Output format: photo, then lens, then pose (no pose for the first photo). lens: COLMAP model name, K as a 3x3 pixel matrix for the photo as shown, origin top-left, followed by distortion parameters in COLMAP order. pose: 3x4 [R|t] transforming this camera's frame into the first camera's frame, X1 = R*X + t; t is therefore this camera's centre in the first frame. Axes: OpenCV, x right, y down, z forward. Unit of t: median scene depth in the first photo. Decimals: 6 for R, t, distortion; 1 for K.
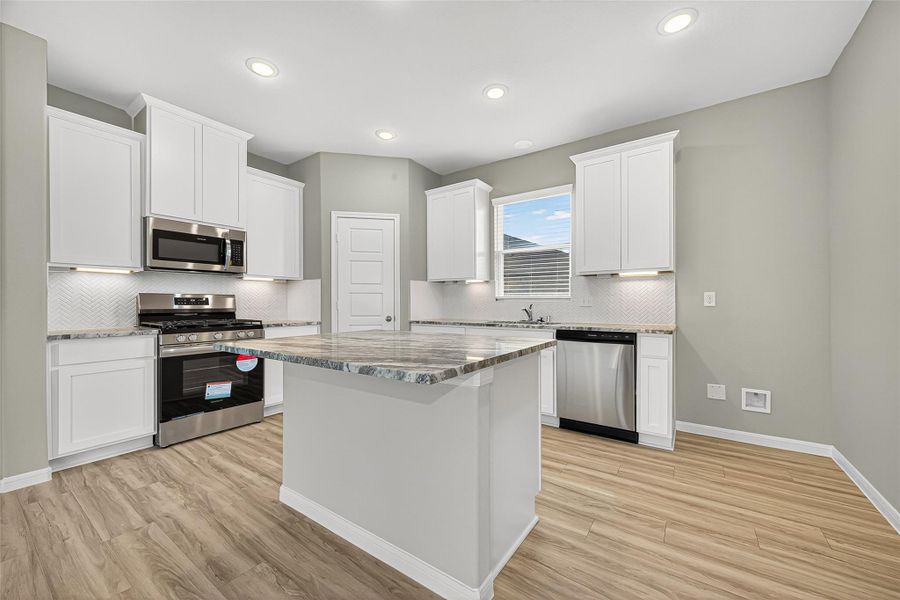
lens RADIAL K [[348.0, 0, 454.0], [0, 348.0, 300.9], [0, 0, 1]] dist [0.000697, 0.000131]
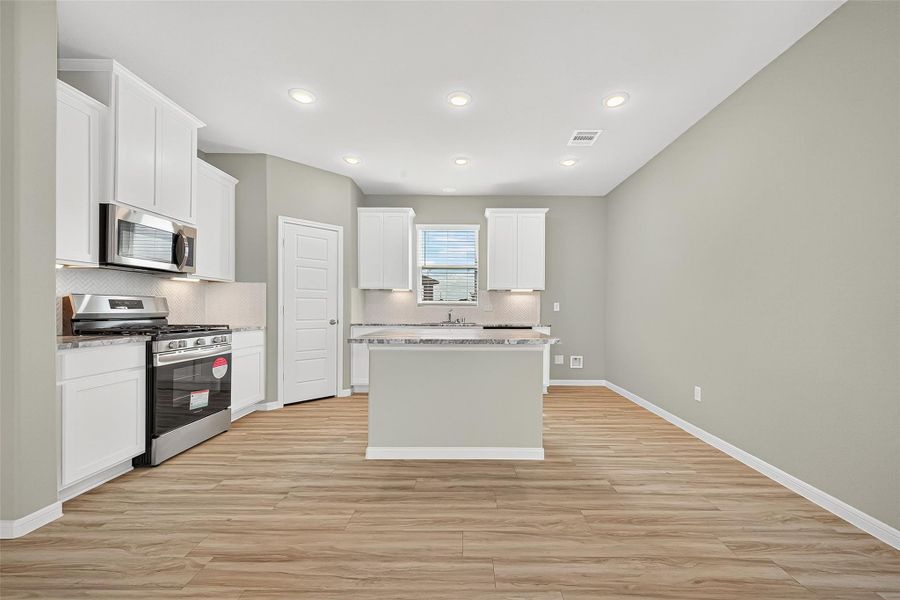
lens RADIAL K [[349.4, 0, 470.9], [0, 349.4, 307.1], [0, 0, 1]] dist [-0.001366, -0.000121]
pose [[0.820927, 0.008515, 0.570970, -0.629213], [-0.010506, 0.999945, 0.000193, -0.000321], [-0.570937, -0.006157, 0.820971, -0.194175]]
